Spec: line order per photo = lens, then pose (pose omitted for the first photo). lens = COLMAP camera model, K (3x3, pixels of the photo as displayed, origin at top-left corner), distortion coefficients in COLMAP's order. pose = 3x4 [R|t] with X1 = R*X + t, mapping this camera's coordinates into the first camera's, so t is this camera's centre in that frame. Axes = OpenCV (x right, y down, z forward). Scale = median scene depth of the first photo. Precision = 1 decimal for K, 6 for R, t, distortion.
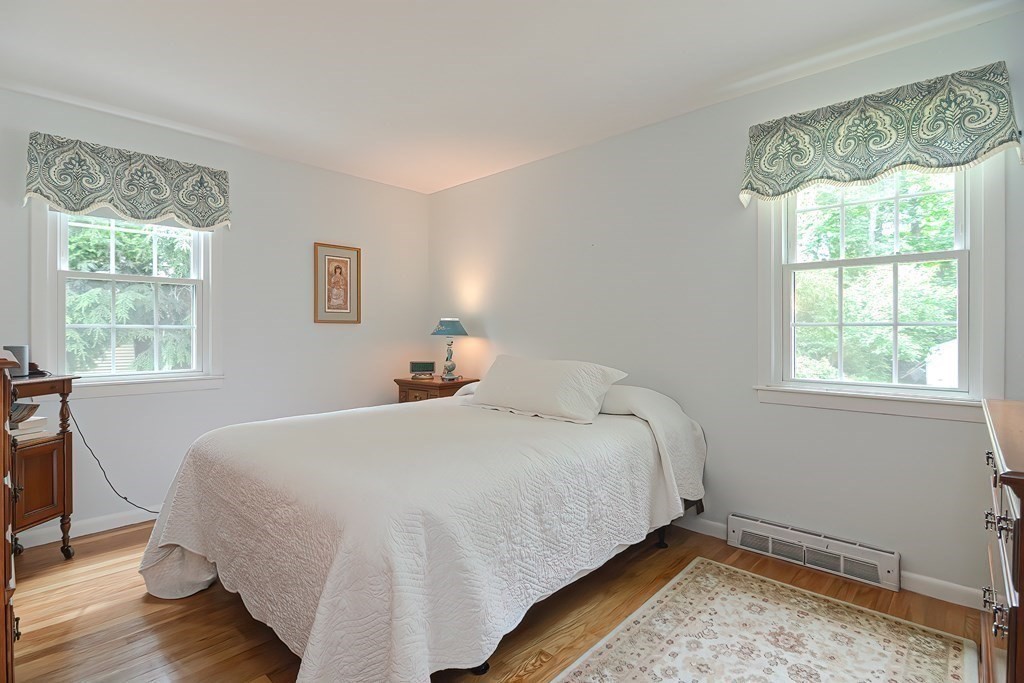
lens RADIAL K [[487.2, 0, 509.3], [0, 487.2, 338.2], [0, 0, 1]] dist [-0.013782, -0.000294]
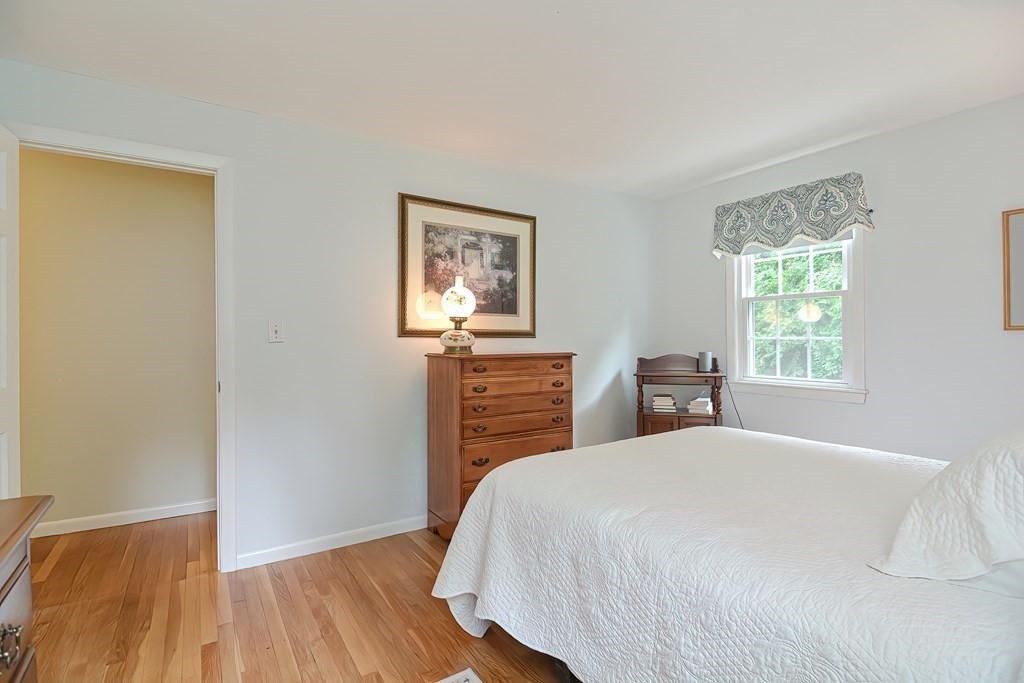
lens RADIAL K [[499.8, 0, 519.6], [0, 499.8, 335.6], [0, 0, 1]] dist [0.000481, -0.007385]
pose [[-0.228860, -0.002699, -0.973456, 0.659120], [-0.005653, 0.999983, -0.001443, -0.030832], [0.973443, 0.005172, -0.228871, 0.781642]]
